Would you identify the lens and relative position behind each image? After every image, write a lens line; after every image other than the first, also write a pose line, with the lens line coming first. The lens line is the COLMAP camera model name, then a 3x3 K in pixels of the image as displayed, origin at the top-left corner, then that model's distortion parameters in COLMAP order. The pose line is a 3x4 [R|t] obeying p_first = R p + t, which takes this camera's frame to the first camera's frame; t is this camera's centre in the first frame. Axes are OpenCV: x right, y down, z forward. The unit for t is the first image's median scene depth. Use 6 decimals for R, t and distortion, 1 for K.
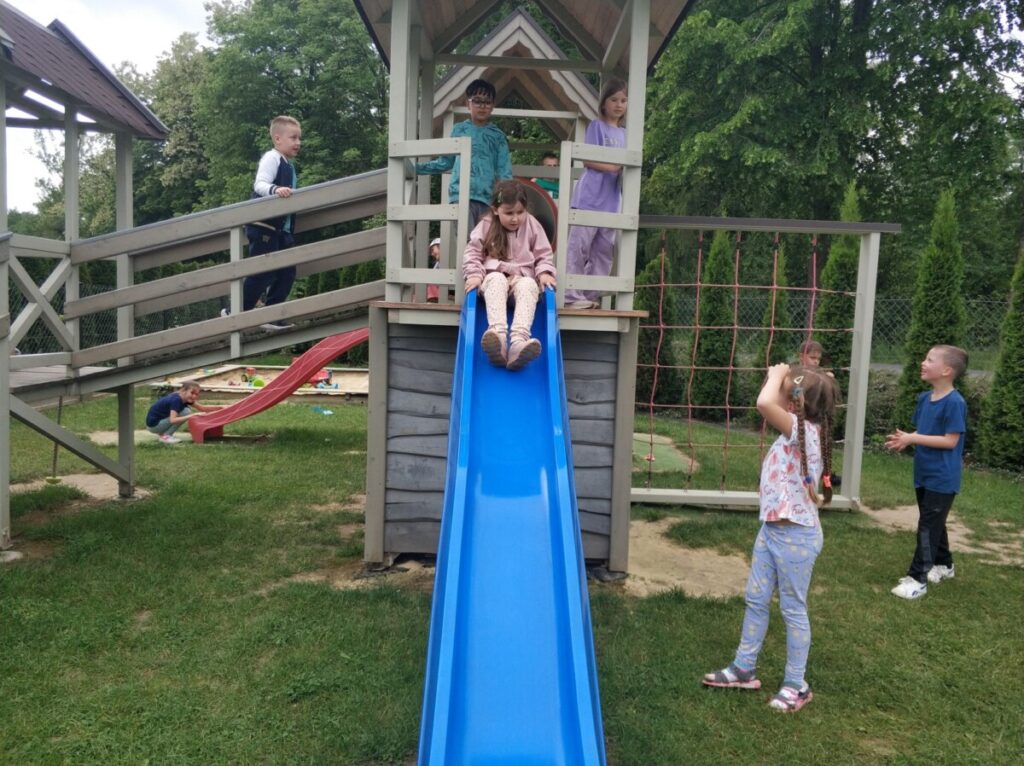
lens RADIAL K [[802.2, 0, 512.0], [0, 802.2, 383.0], [0, 0, 1]] dist [0.132702, -0.240322]
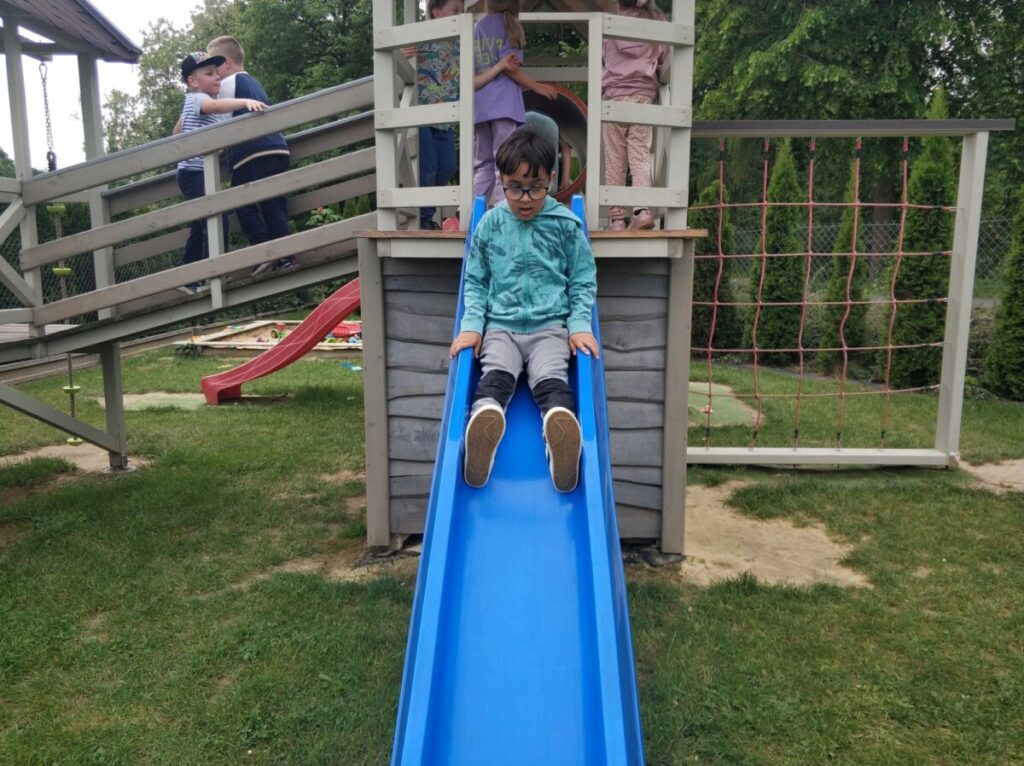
lens RADIAL K [[798.4, 0, 508.0], [0, 798.4, 386.8], [0, 0, 1]] dist [0.011033, -0.004517]
pose [[0.997157, -0.025321, -0.070976, 0.021568], [0.030008, 0.997383, 0.065774, 0.004363], [0.069125, -0.067717, 0.995307, 0.155775]]
